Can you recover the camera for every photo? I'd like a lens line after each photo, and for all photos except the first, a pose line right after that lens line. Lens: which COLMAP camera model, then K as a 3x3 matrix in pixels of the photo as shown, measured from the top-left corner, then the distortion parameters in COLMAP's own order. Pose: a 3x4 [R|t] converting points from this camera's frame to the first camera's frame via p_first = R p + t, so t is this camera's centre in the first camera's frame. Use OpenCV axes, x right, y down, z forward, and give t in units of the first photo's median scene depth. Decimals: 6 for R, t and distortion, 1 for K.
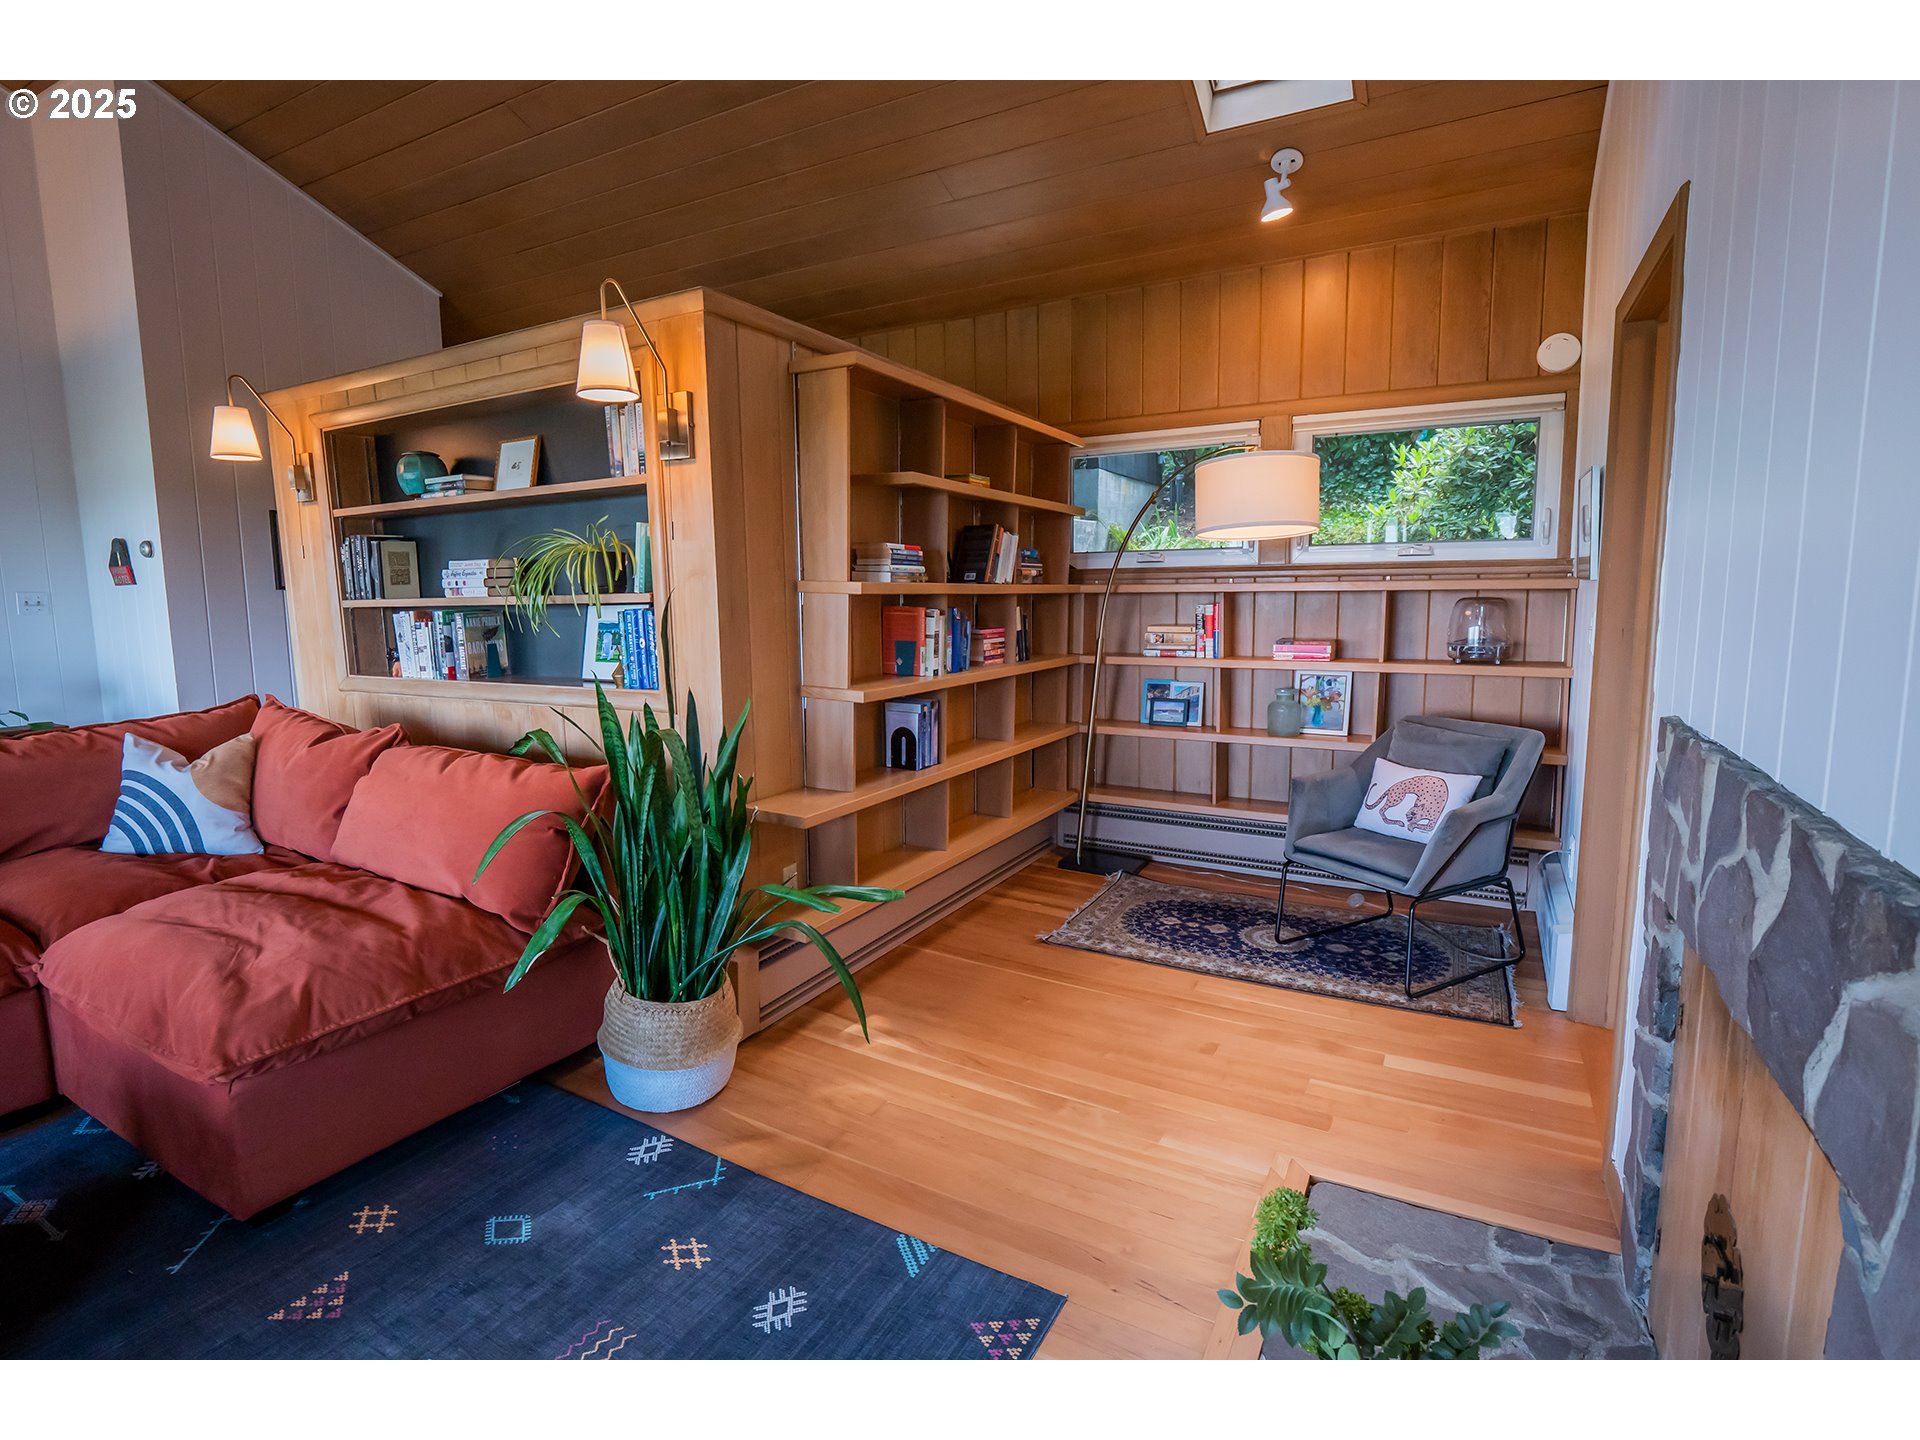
lens RADIAL K [[935.5, 0, 952.0], [0, 935.5, 713.9], [0, 0, 1]] dist [-0.003662, -0.006652]
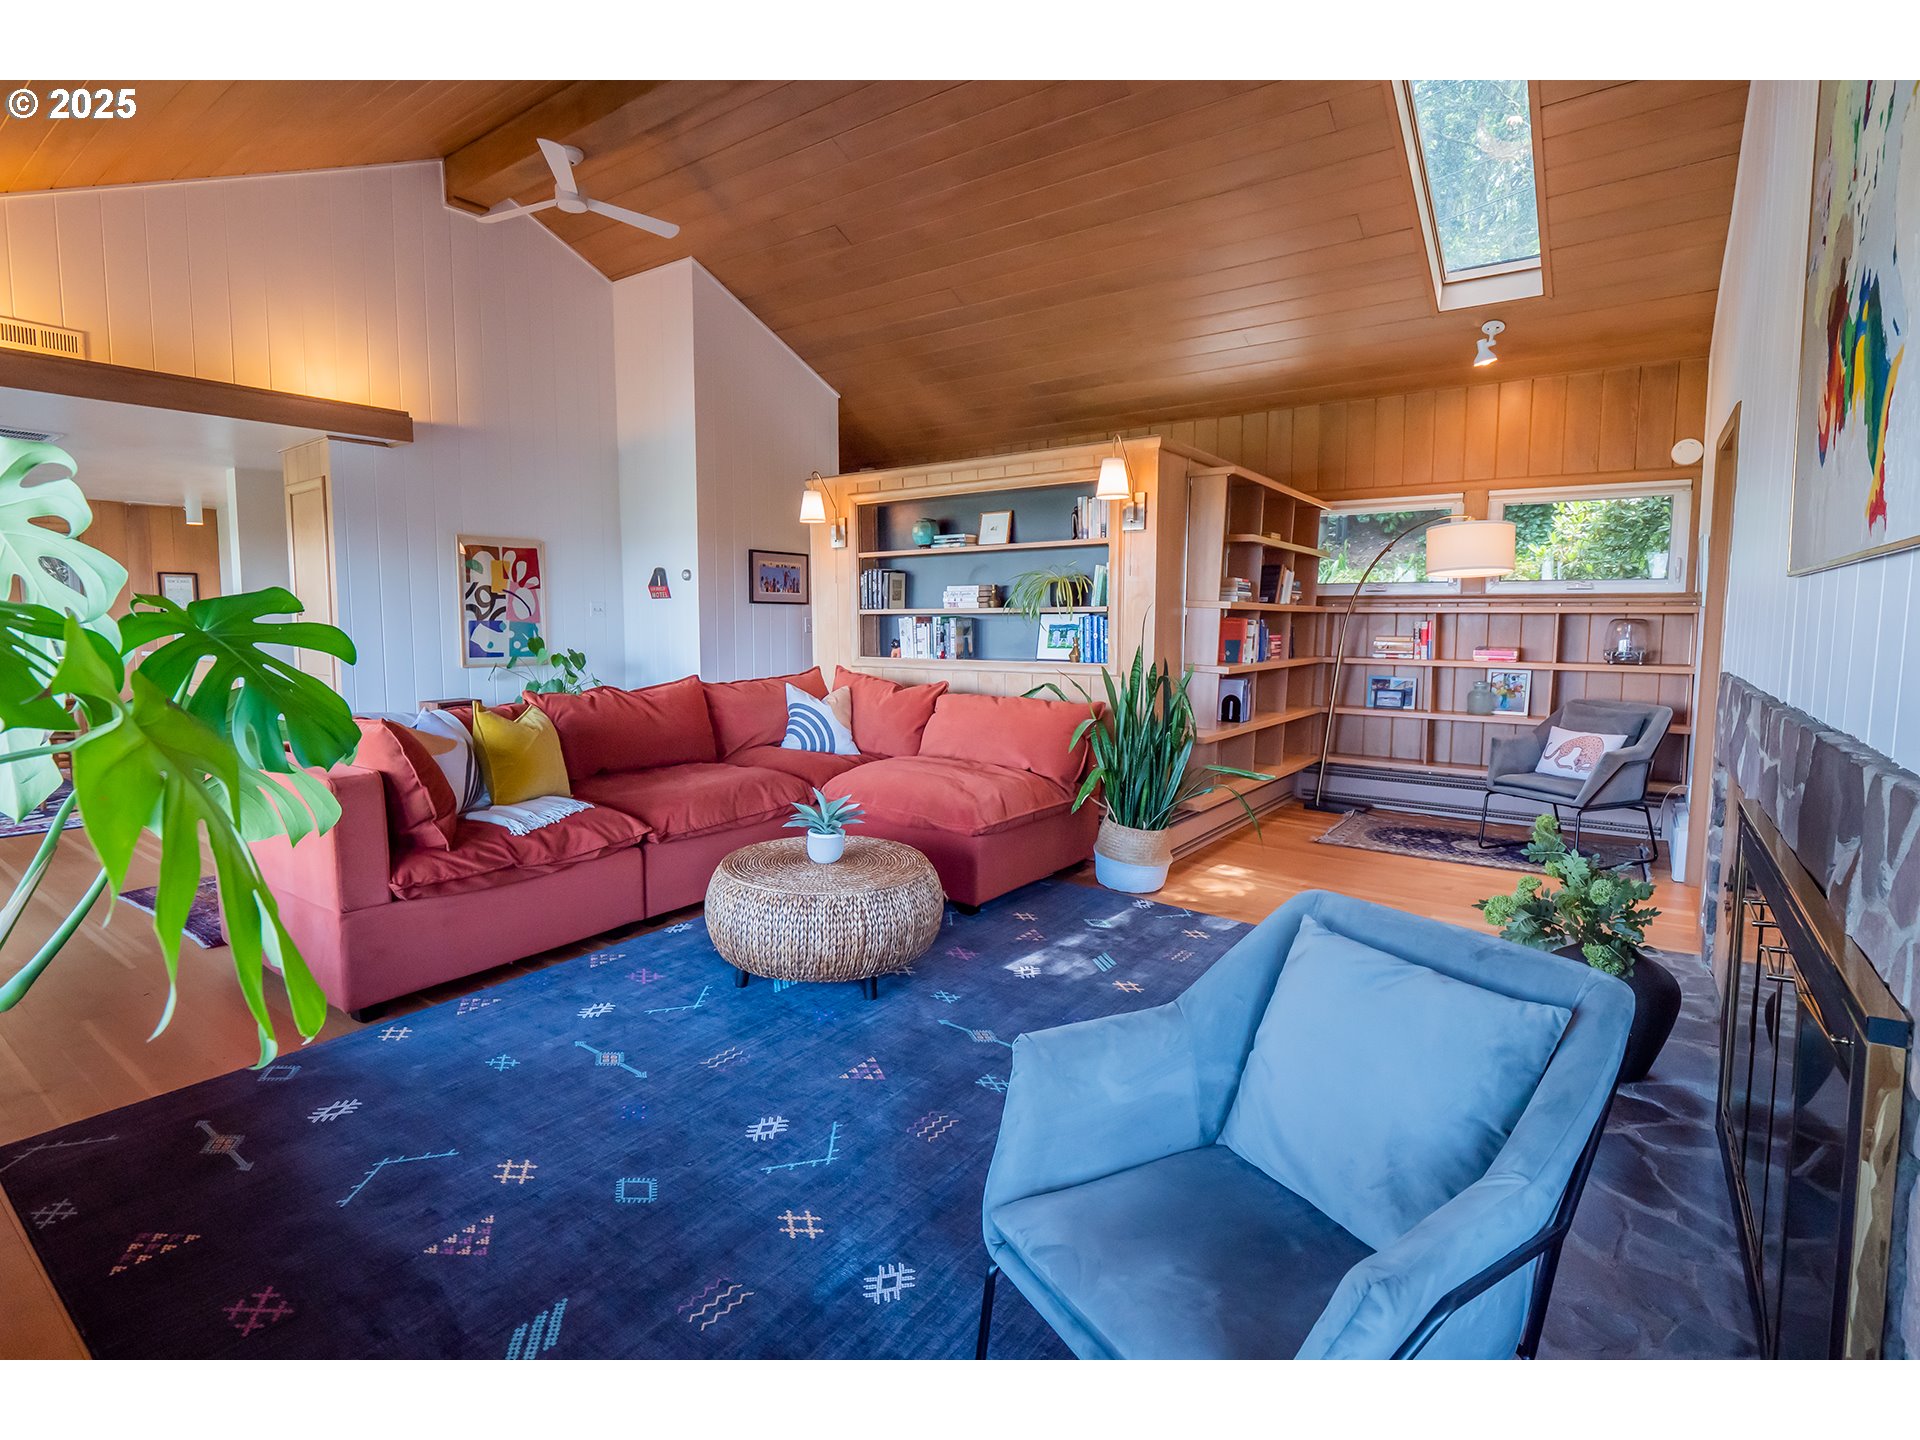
lens RADIAL K [[935.5, 0, 956.2], [0, 935.5, 711.8], [0, 0, 1]] dist [-0.003662, -0.006652]
pose [[0.993050, 0.025617, -0.114876, -0.306280], [-0.029042, 0.999179, -0.028243, 0.093111], [0.114058, 0.031383, 0.992978, -0.561829]]
